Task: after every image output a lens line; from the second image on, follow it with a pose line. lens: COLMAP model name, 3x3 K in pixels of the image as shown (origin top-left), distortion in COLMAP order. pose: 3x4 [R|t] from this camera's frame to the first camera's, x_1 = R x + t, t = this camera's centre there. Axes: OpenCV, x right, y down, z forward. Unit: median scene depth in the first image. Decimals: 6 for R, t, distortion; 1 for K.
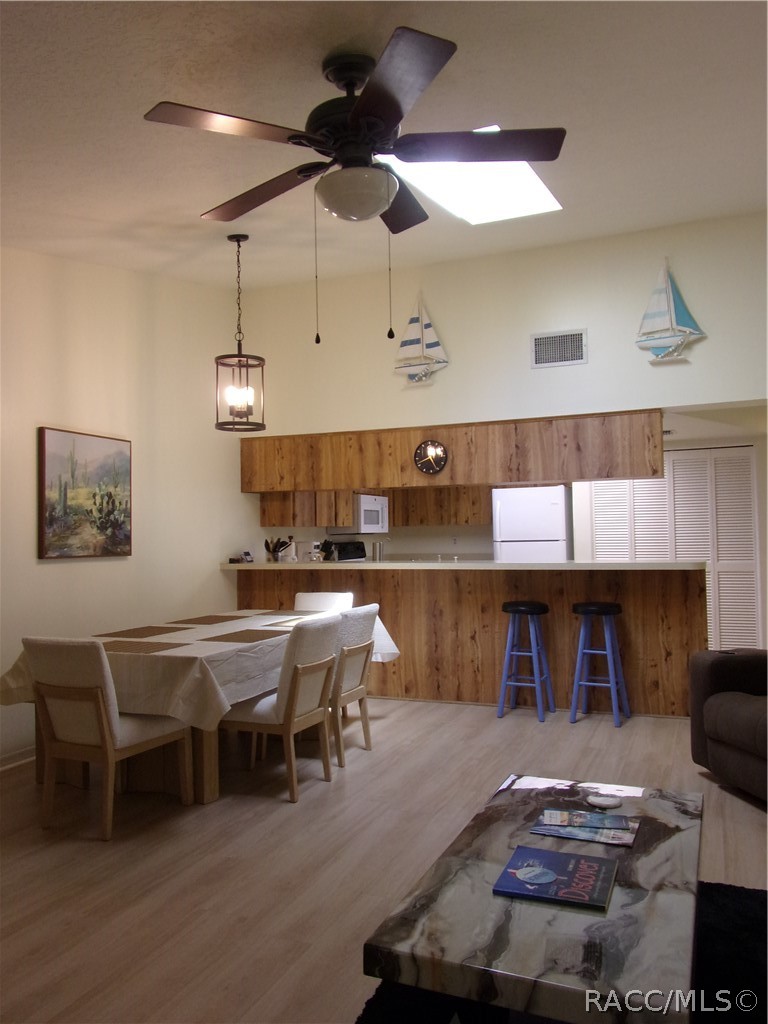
lens RADIAL K [[794.2, 0, 384.0], [0, 794.2, 512.0], [0, 0, 1]] dist [0.019442, -0.037845]
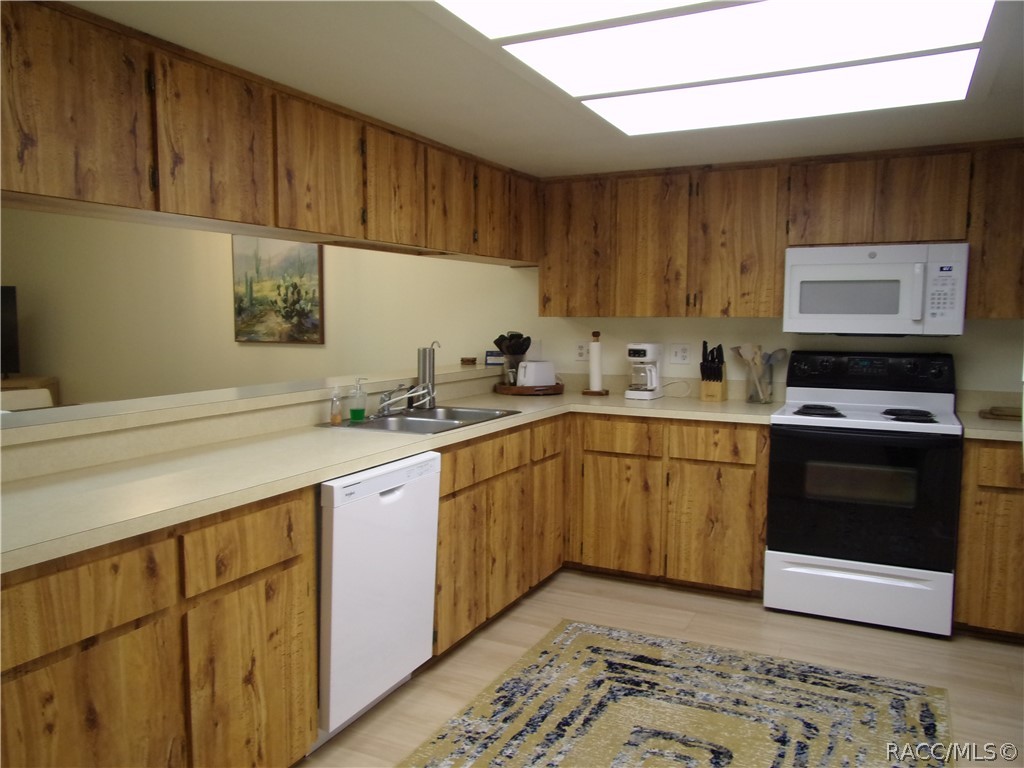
lens RADIAL K [[788.6, 0, 510.9], [0, 788.6, 399.3], [0, 0, 1]] dist [-0.005335, -0.005447]
pose [[-0.057956, 0.120645, -0.991003, 0.718416], [0.025160, 0.992532, 0.119359, 0.011290], [0.998002, -0.018016, -0.060559, 1.387493]]
